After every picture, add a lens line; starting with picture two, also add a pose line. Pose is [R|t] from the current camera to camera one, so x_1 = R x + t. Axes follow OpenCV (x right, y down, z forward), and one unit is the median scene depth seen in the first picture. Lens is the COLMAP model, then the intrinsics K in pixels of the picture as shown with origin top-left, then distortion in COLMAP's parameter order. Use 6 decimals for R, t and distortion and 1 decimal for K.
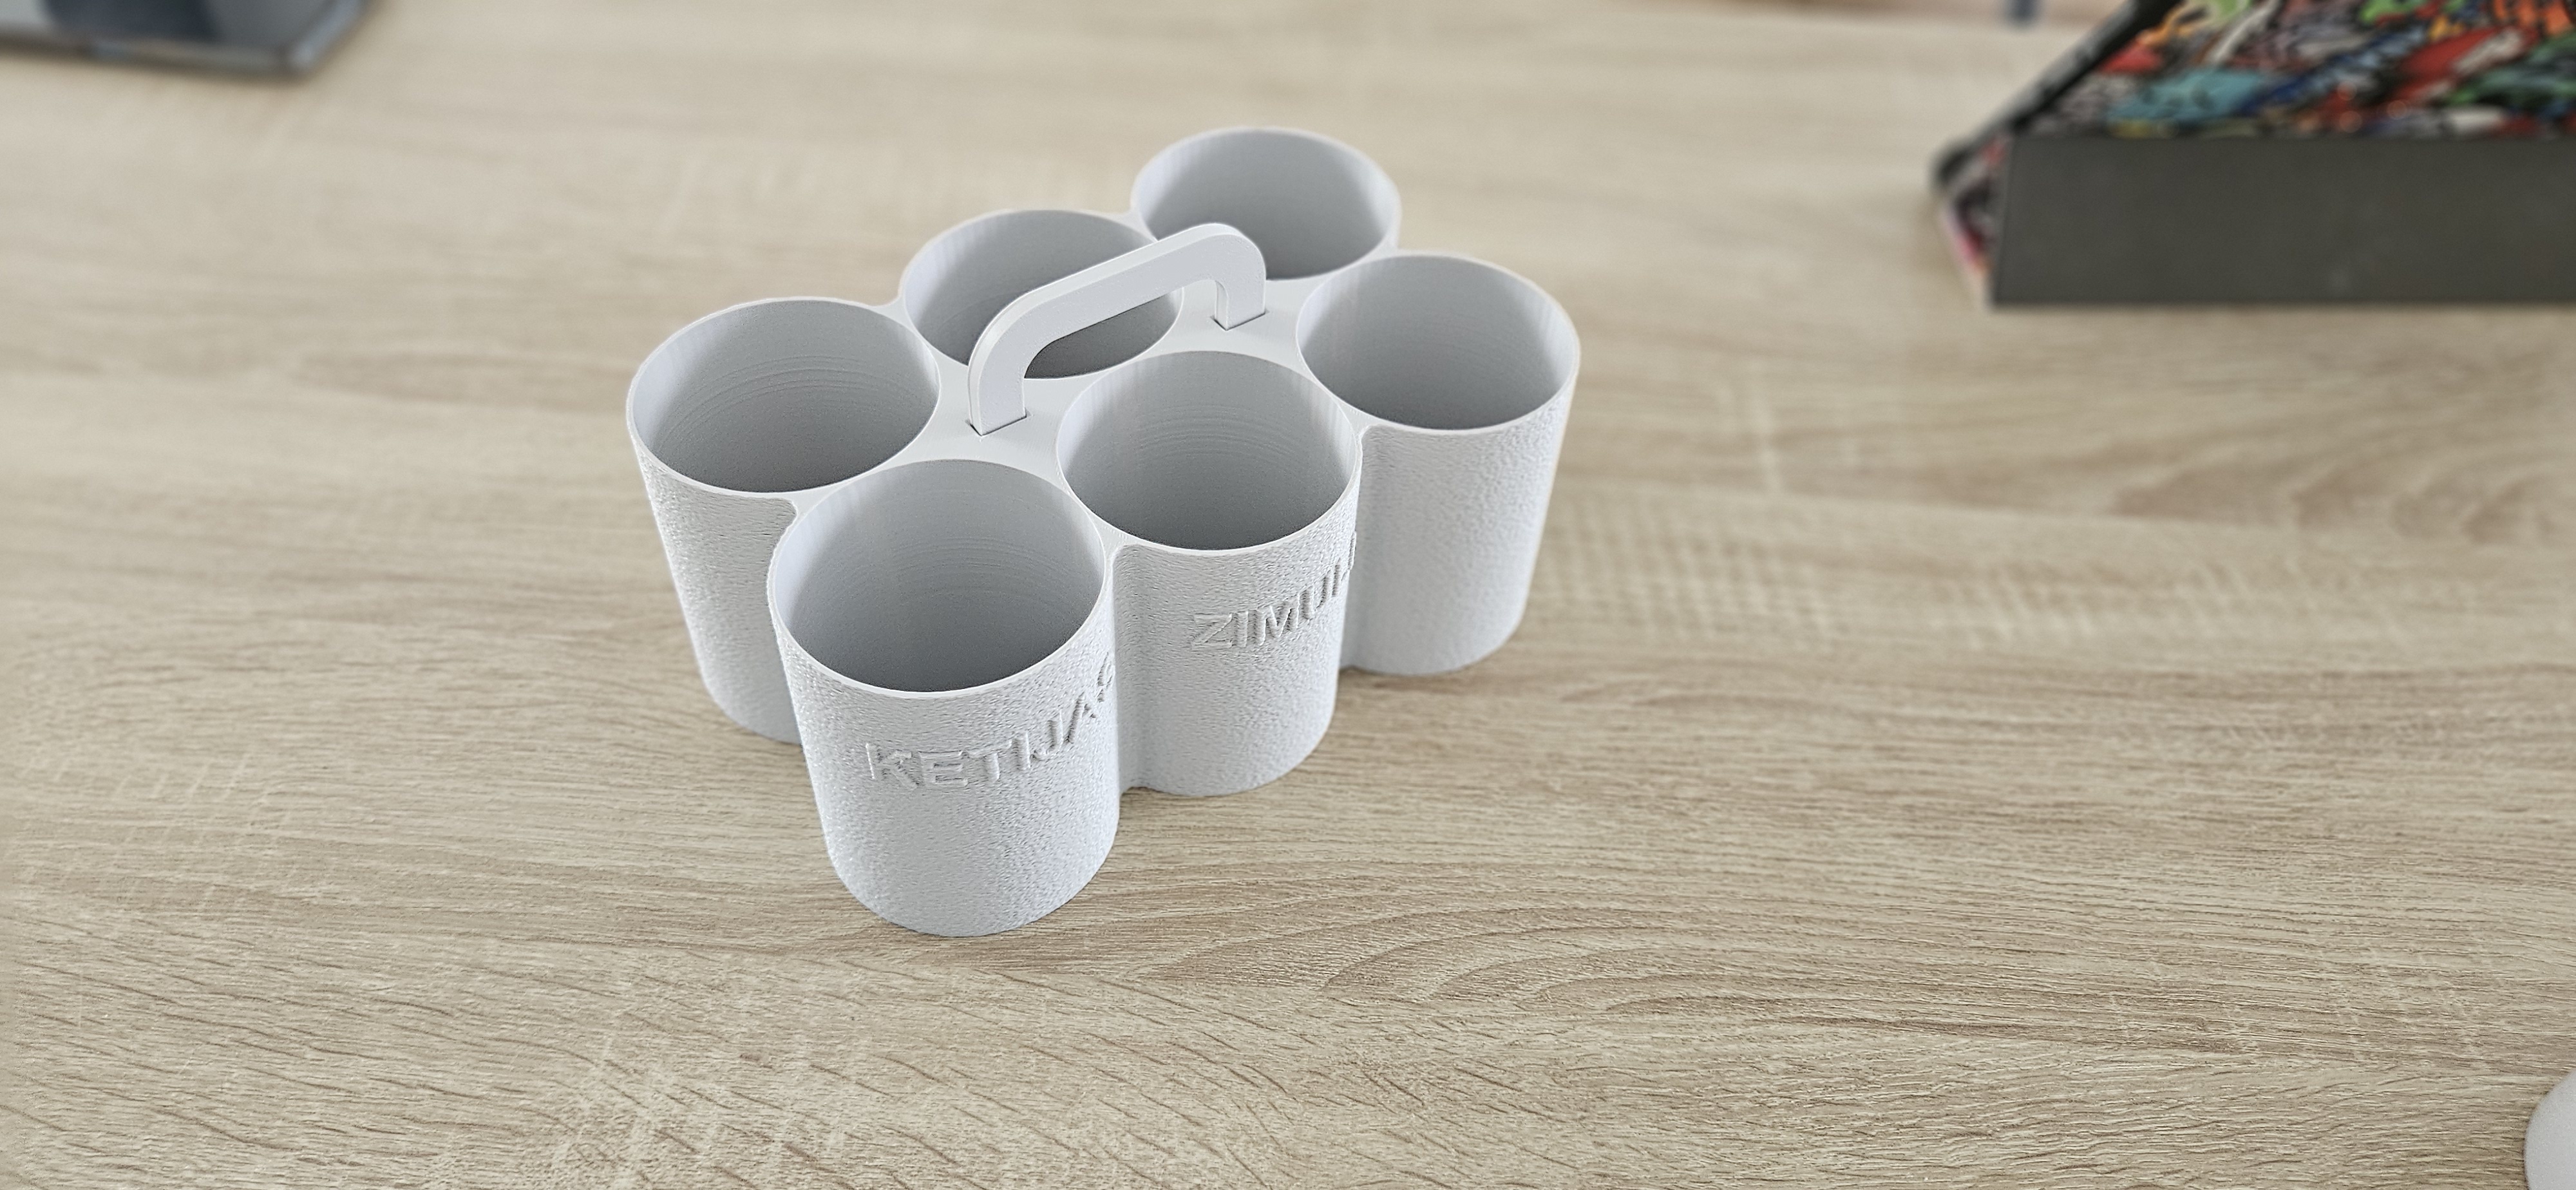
lens RADIAL K [[1777.5, 0, 1276.9], [0, 1777.5, 595.5], [0, 0, 1]] dist [0.027552, -0.026358]
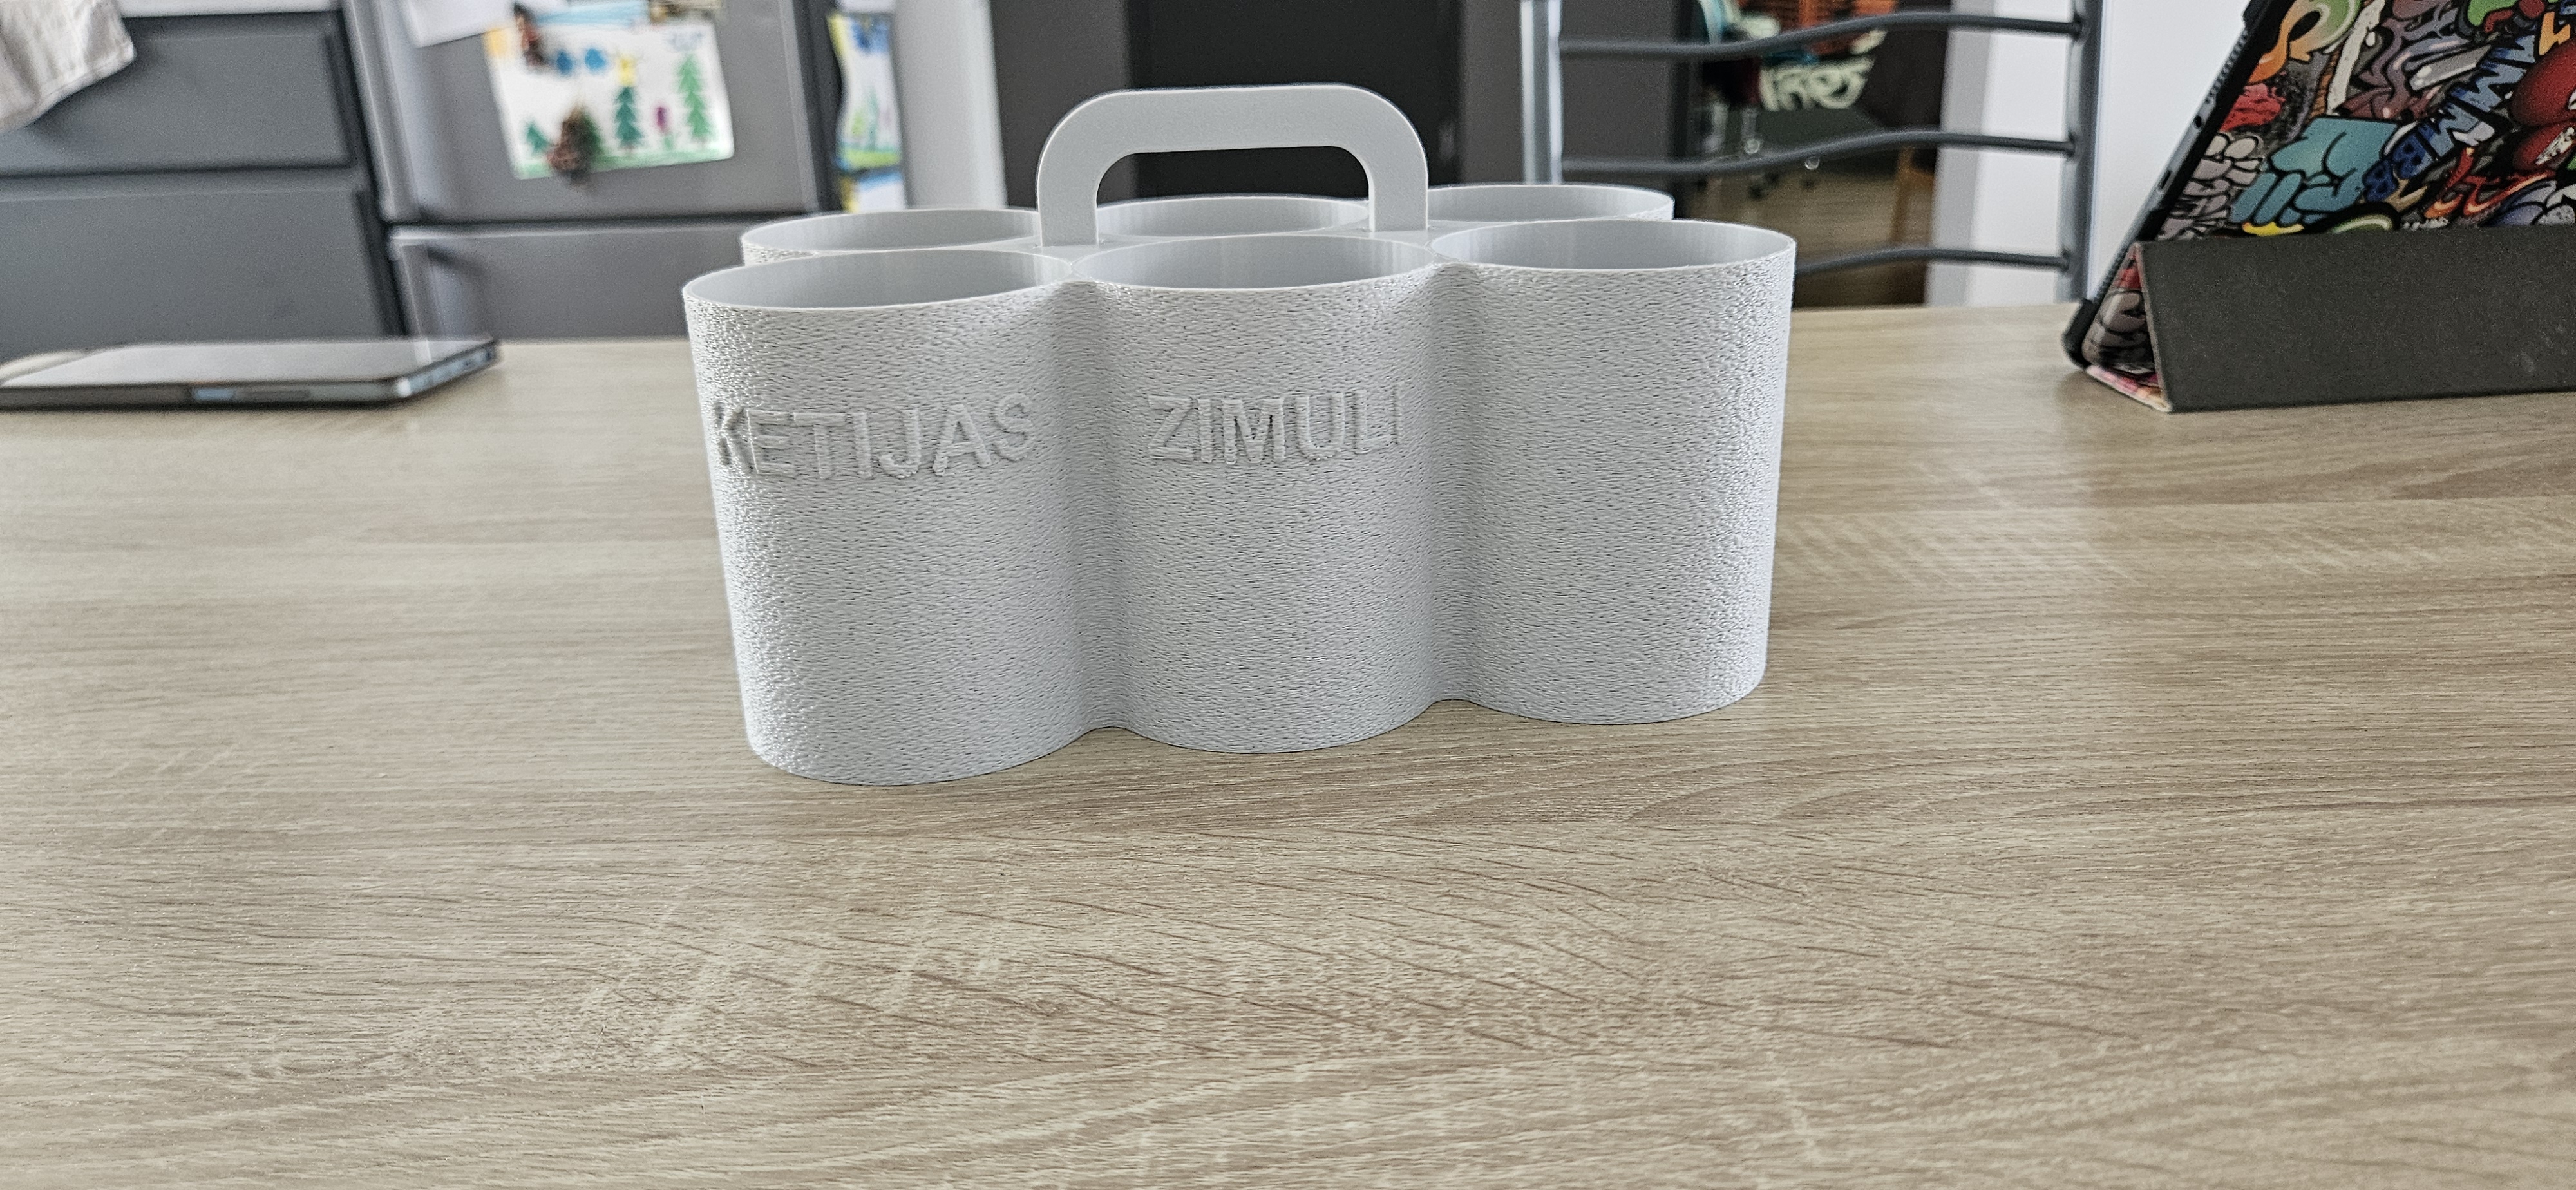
lens RADIAL K [[1777.5, 0, 1289.1], [0, 1777.5, 597.7], [0, 0, 1]] dist [0.027552, -0.026358]
pose [[0.996102, -0.088063, 0.004982, -0.112392], [0.080688, 0.886951, -0.454760, 0.472990], [0.035629, 0.453389, 0.890600, 0.296064]]
